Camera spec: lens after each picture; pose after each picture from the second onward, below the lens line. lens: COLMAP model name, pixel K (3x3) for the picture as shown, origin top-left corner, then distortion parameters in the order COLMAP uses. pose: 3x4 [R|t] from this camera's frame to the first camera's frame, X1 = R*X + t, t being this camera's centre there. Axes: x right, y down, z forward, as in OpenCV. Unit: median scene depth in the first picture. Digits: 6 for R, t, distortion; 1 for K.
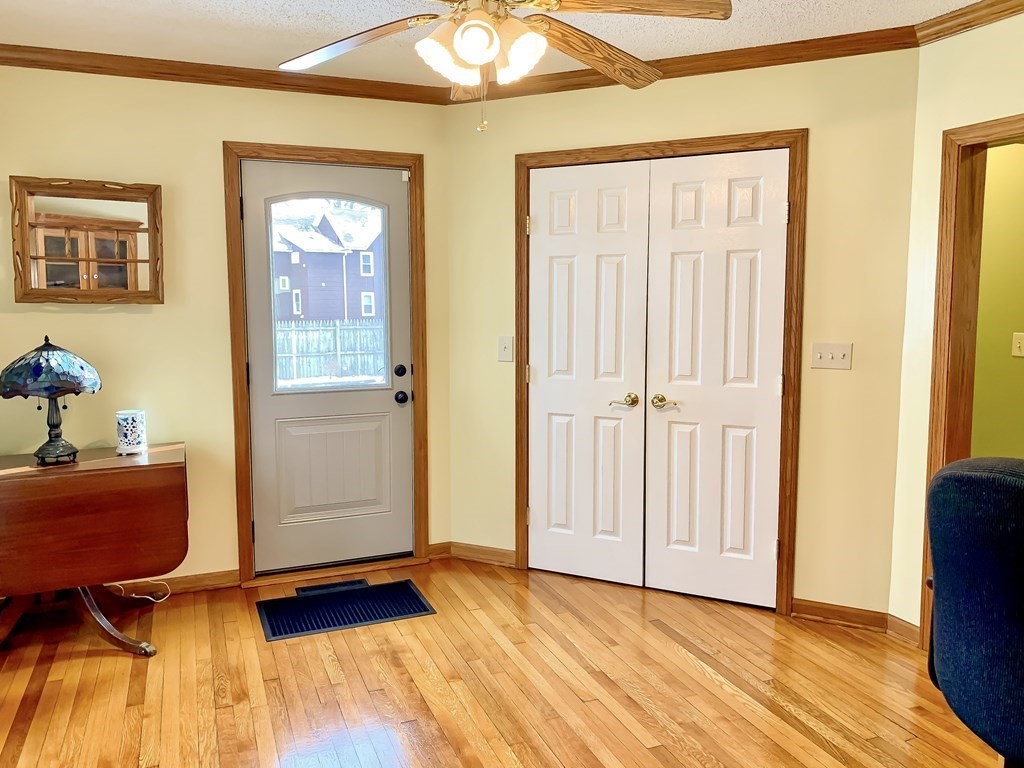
lens RADIAL K [[774.9, 0, 505.9], [0, 774.9, 371.6], [0, 0, 1]] dist [0.042150, -0.058180]
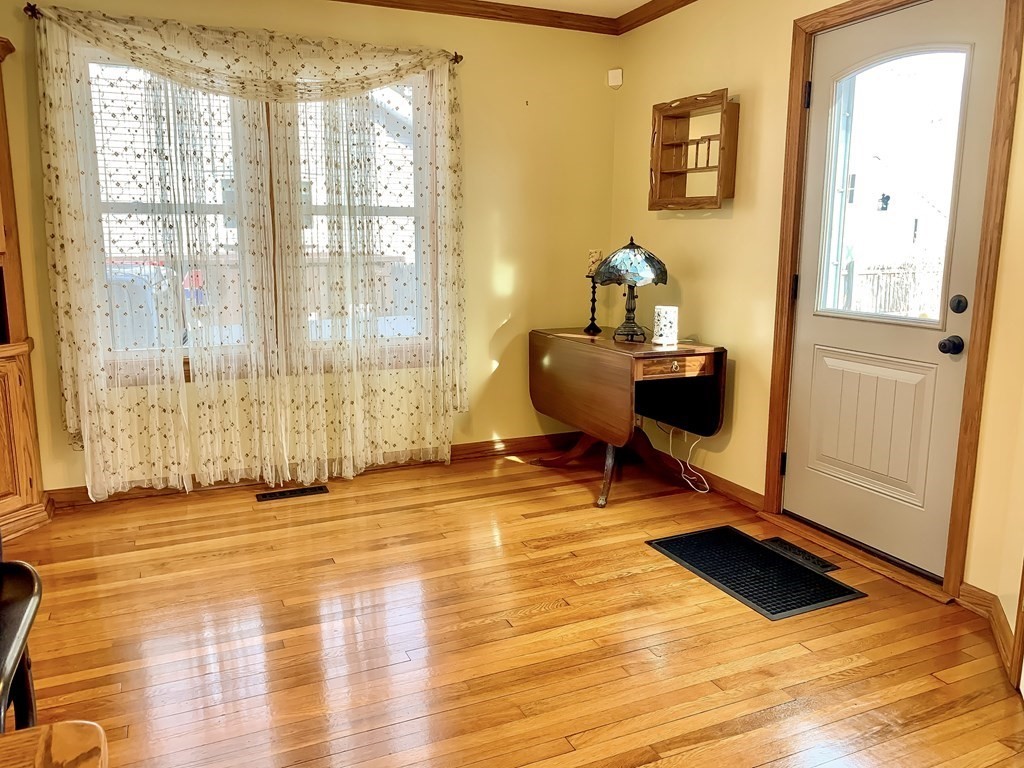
lens RADIAL K [[774.9, 0, 505.2], [0, 774.9, 374.9], [0, 0, 1]] dist [0.042150, -0.058180]
pose [[0.023981, 0.175899, -0.984116, 0.571664], [-0.098470, 0.980028, 0.172769, -0.020996], [0.994851, 0.092763, 0.040823, 0.668892]]
